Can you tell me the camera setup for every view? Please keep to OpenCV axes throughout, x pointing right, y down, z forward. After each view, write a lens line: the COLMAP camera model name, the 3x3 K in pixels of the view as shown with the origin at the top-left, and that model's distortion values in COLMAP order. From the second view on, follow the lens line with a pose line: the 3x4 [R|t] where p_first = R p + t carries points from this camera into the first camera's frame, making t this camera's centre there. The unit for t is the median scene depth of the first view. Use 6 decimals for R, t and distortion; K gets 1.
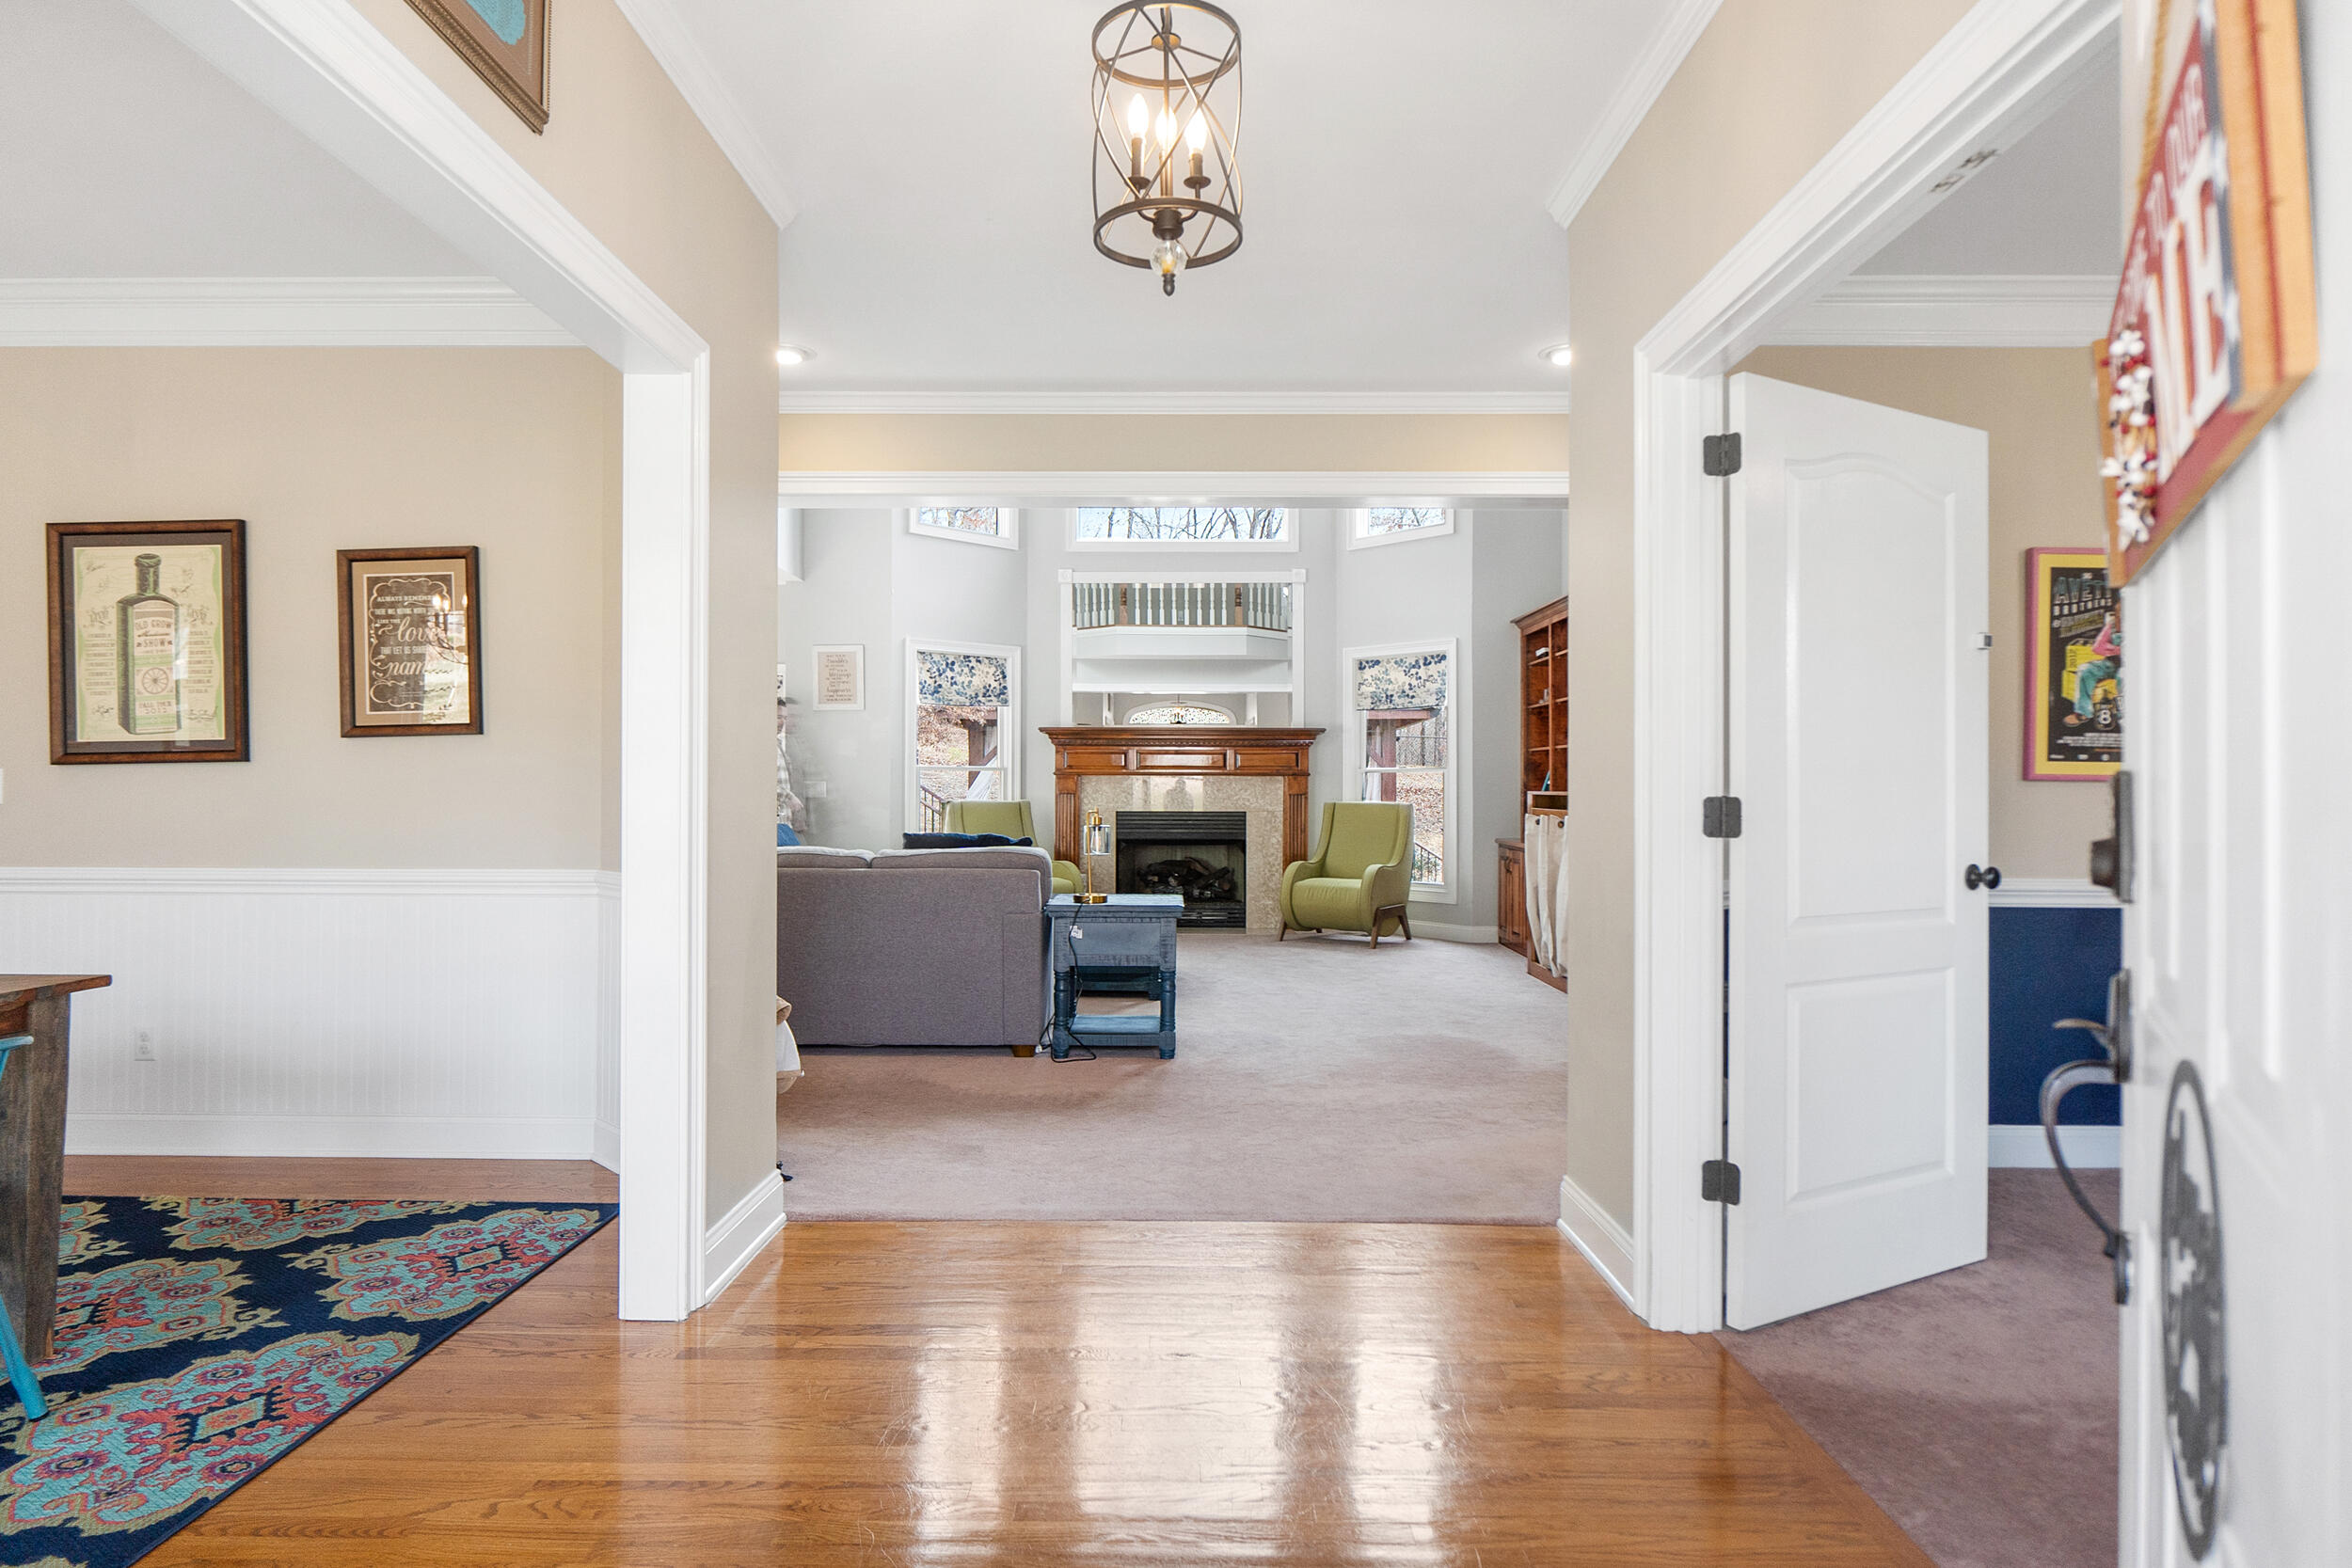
lens RADIAL K [[1284.7, 0, 1176.0], [0, 1284.7, 784.0], [0, 0, 1]] dist [-0.003324, -0.001245]
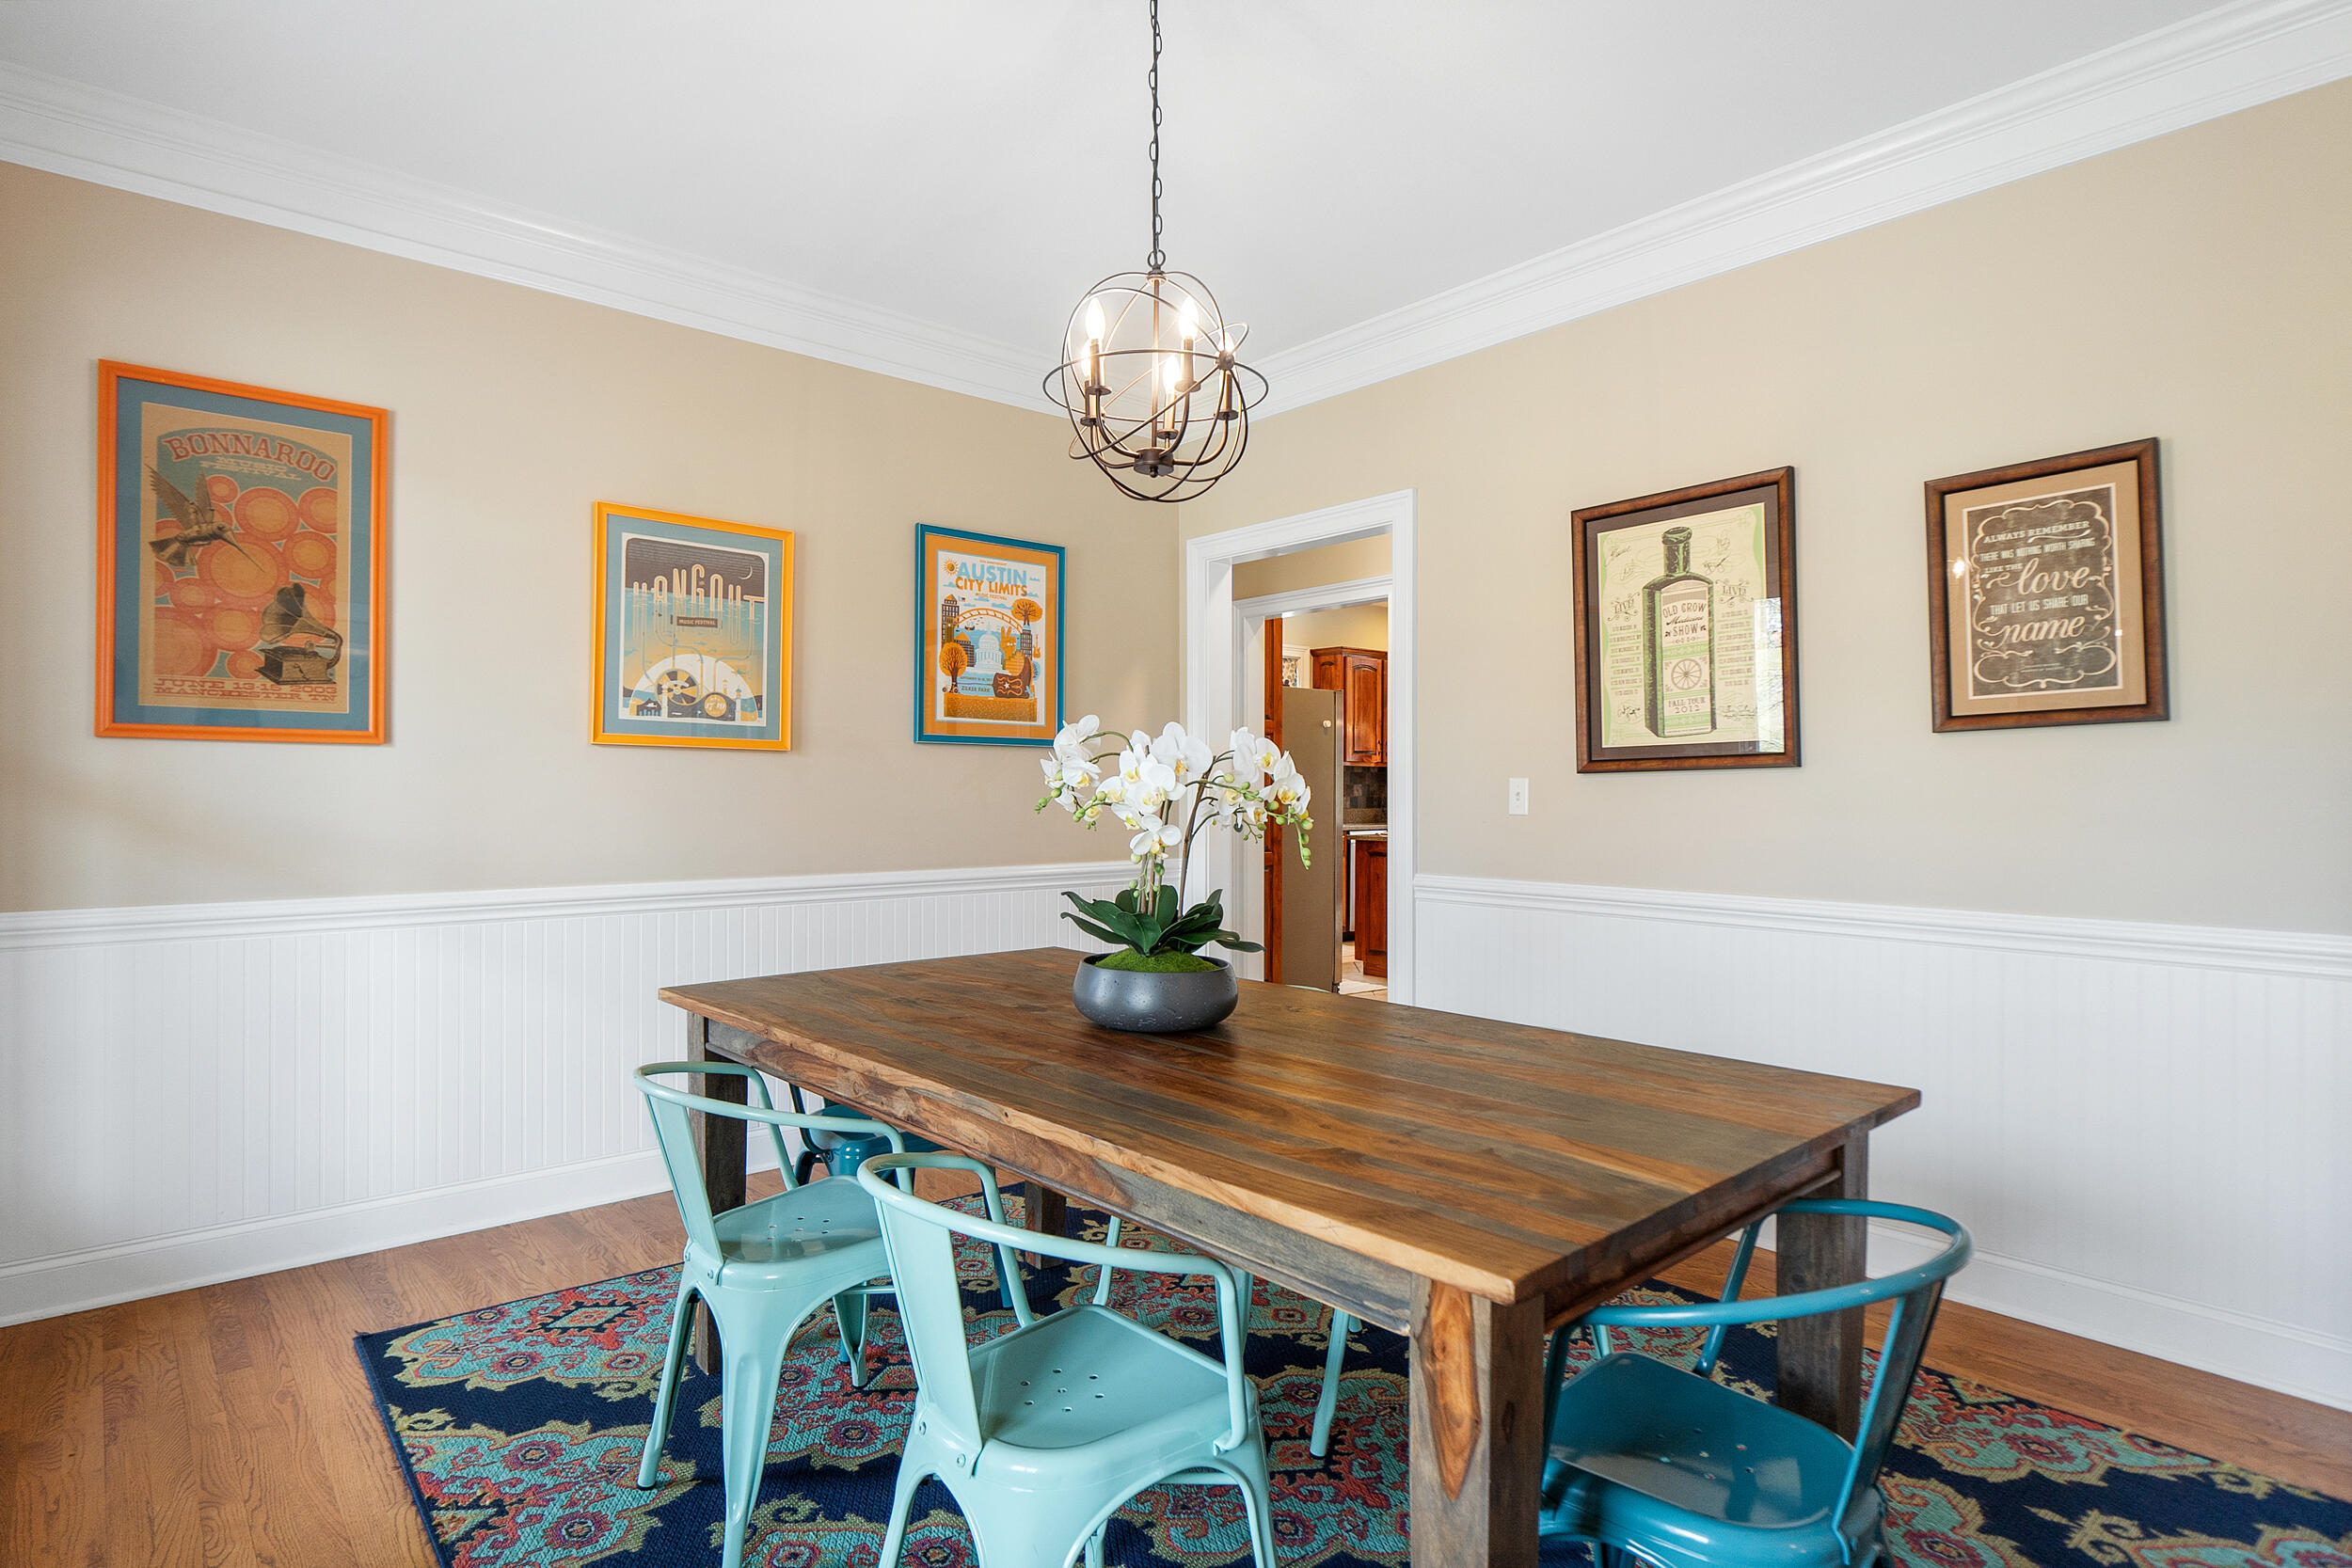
lens RADIAL K [[1258.8, 0, 1176.0], [0, 1258.8, 784.0], [0, 0, 1]] dist [0.000256, -0.000413]
pose [[0.664623, -0.005062, -0.747161, -0.395245], [0.004236, 0.999987, -0.003007, -0.005992], [0.747167, -0.001166, 0.664636, 0.185109]]
